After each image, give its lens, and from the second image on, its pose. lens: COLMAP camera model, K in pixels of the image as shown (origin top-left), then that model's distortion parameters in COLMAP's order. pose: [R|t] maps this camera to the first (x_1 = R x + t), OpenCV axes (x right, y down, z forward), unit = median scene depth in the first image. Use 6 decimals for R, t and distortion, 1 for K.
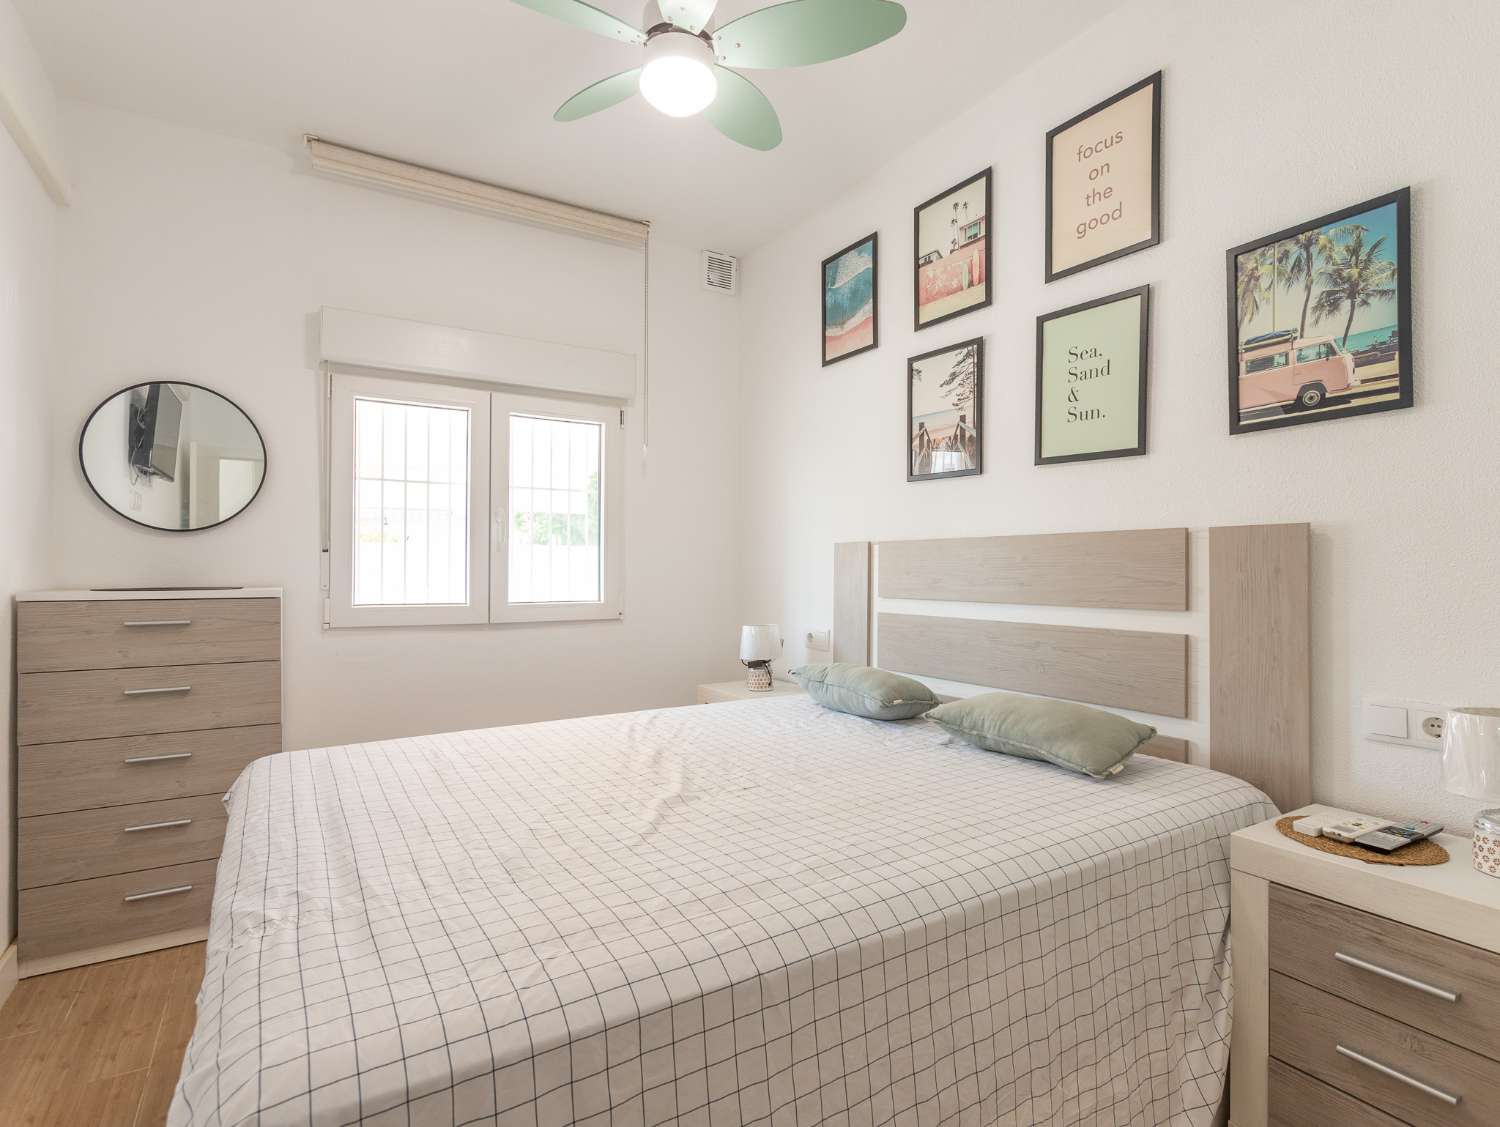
lens RADIAL K [[760.8, 0, 743.8], [0, 760.8, 566.7], [0, 0, 1]] dist [-0.018311, 0.016909]
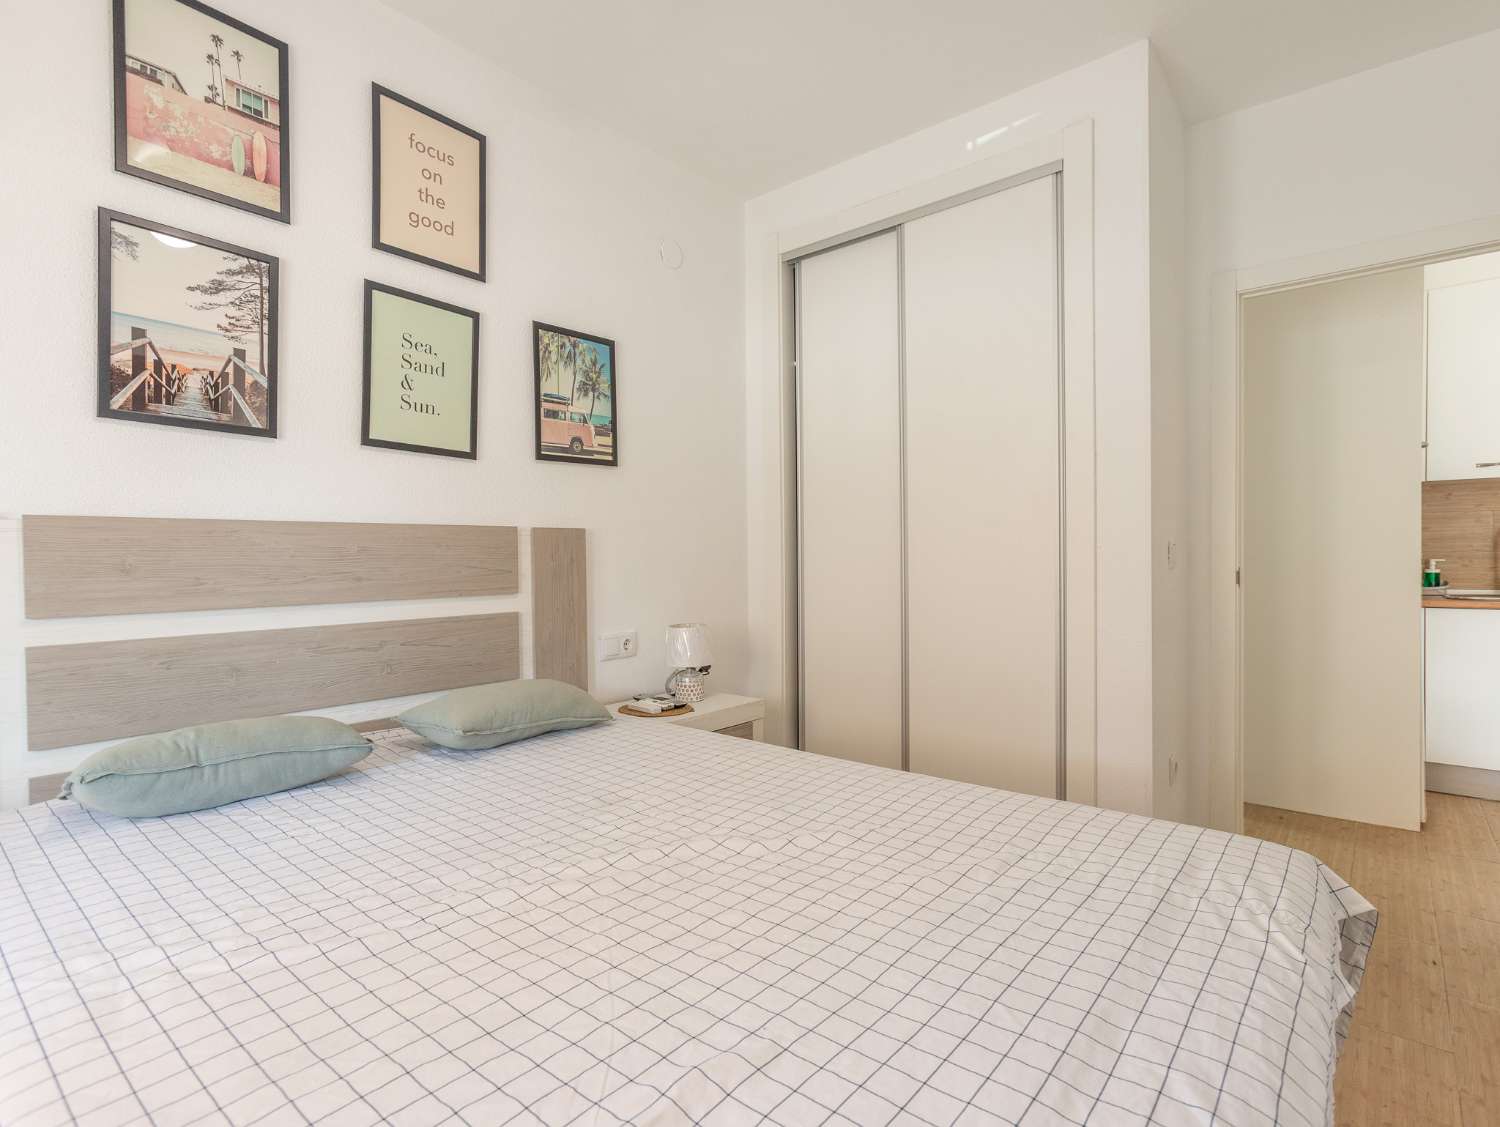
lens RADIAL K [[744.4, 0, 769.3], [0, 744.4, 566.5], [0, 0, 1]] dist [-0.017613, 0.015421]
pose [[-0.325222, -0.009596, 0.945589, -0.673006], [0.009539, 0.999864, 0.013428, 0.001766], [-0.945590, 0.013387, -0.325086, 0.946162]]
